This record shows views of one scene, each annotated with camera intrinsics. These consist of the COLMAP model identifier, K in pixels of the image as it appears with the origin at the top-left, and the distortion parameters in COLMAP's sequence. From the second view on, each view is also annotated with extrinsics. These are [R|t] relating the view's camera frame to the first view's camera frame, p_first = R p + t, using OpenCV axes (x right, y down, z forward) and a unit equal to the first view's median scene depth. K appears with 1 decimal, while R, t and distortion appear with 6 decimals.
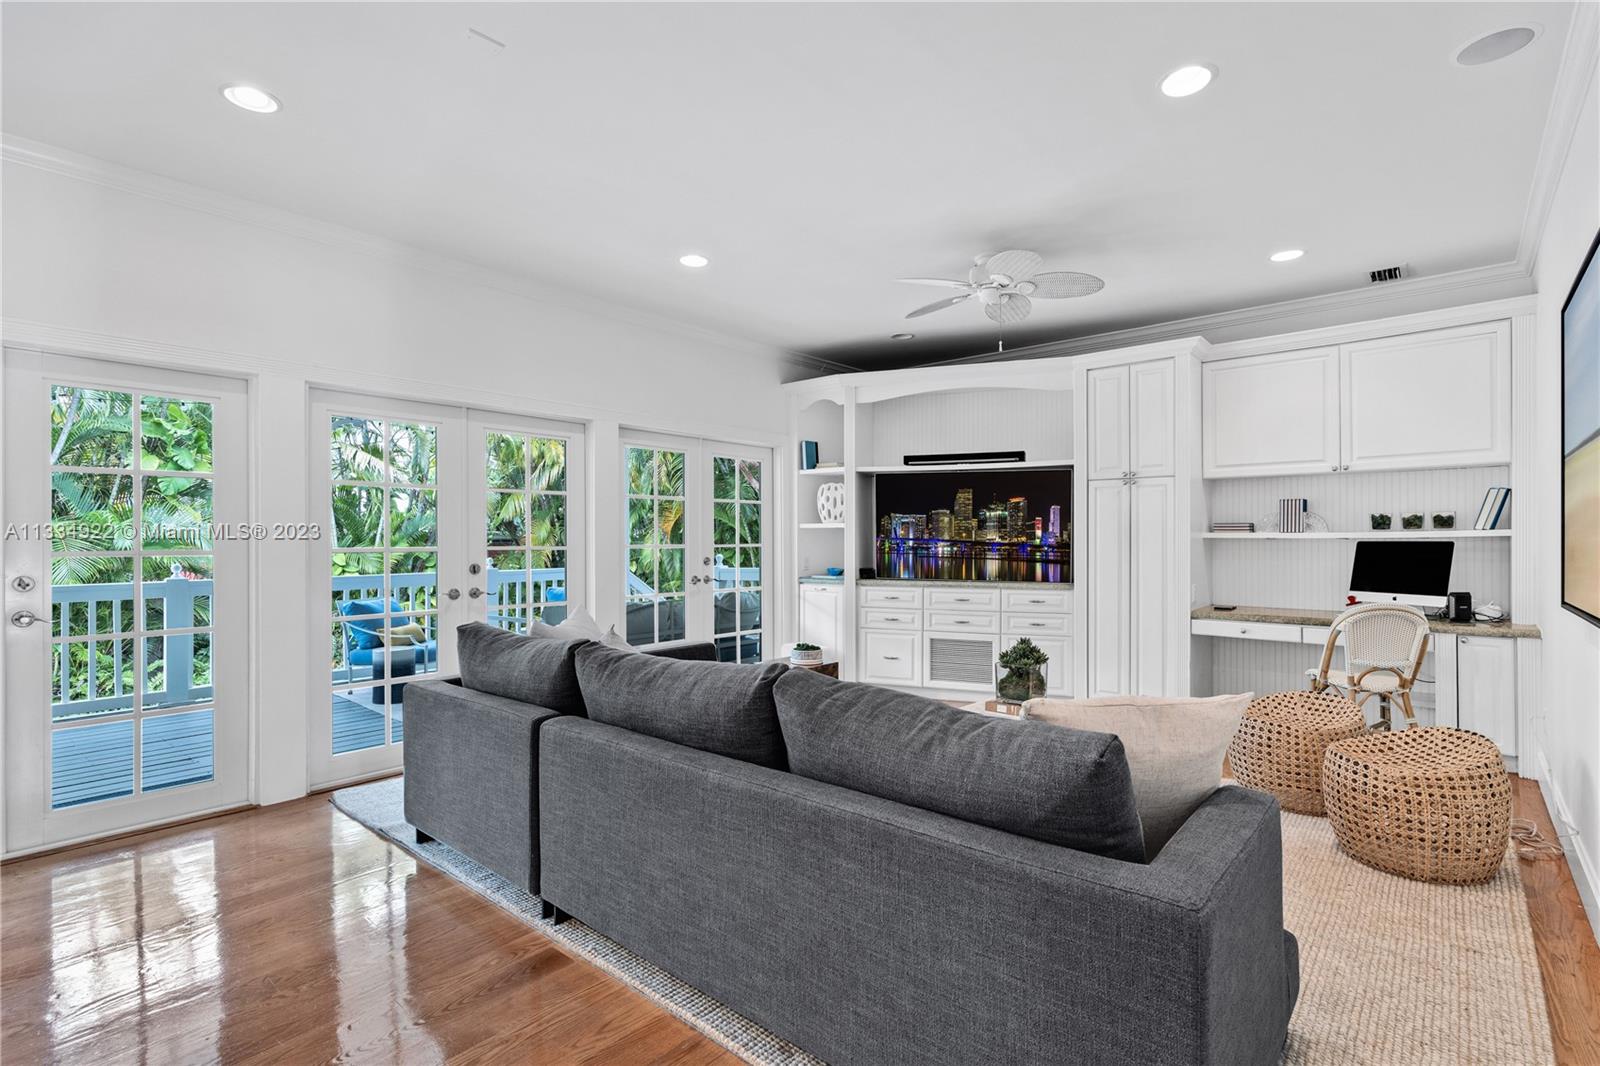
lens RADIAL K [[770.3, 0, 807.9], [0, 770.3, 541.0], [0, 0, 1]] dist [0.000933, 0.001586]
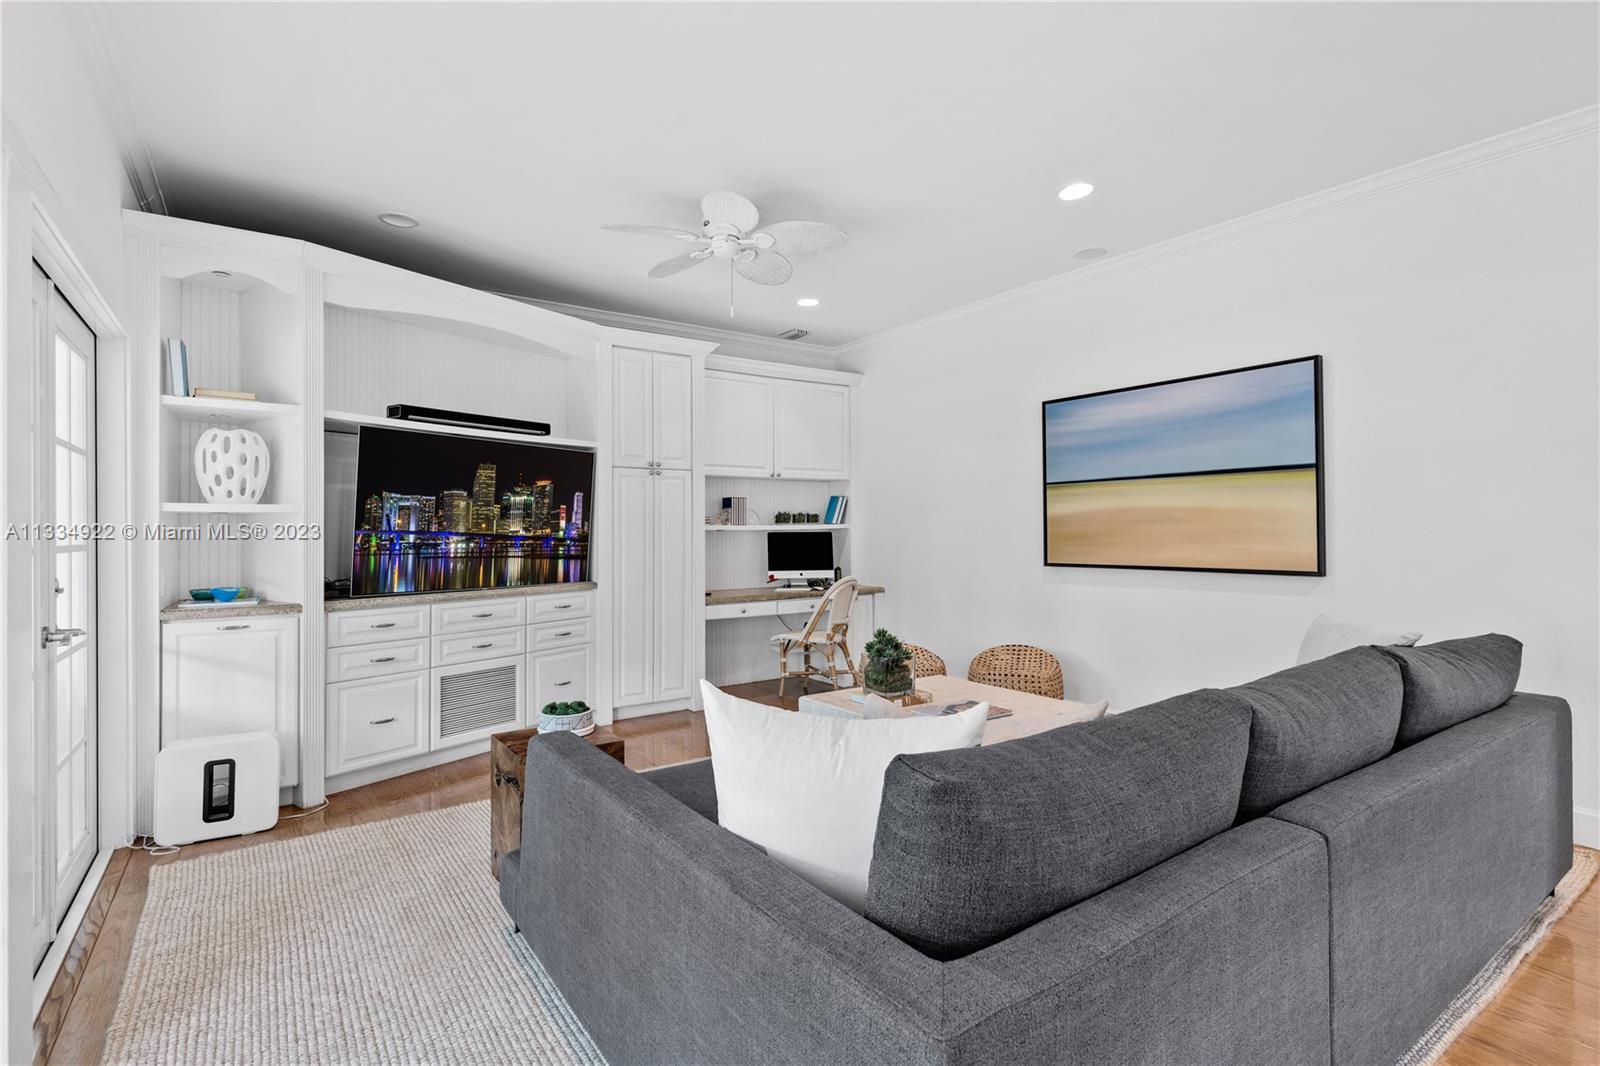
lens RADIAL K [[770.3, 0, 808.0], [0, 770.3, 521.8], [0, 0, 1]] dist [0.000933, 0.001586]
pose [[0.239276, 0.009948, 0.970901, -0.438825], [0.007674, 0.999897, -0.012137, -0.000727], [-0.970921, 0.010355, 0.239175, 0.529895]]
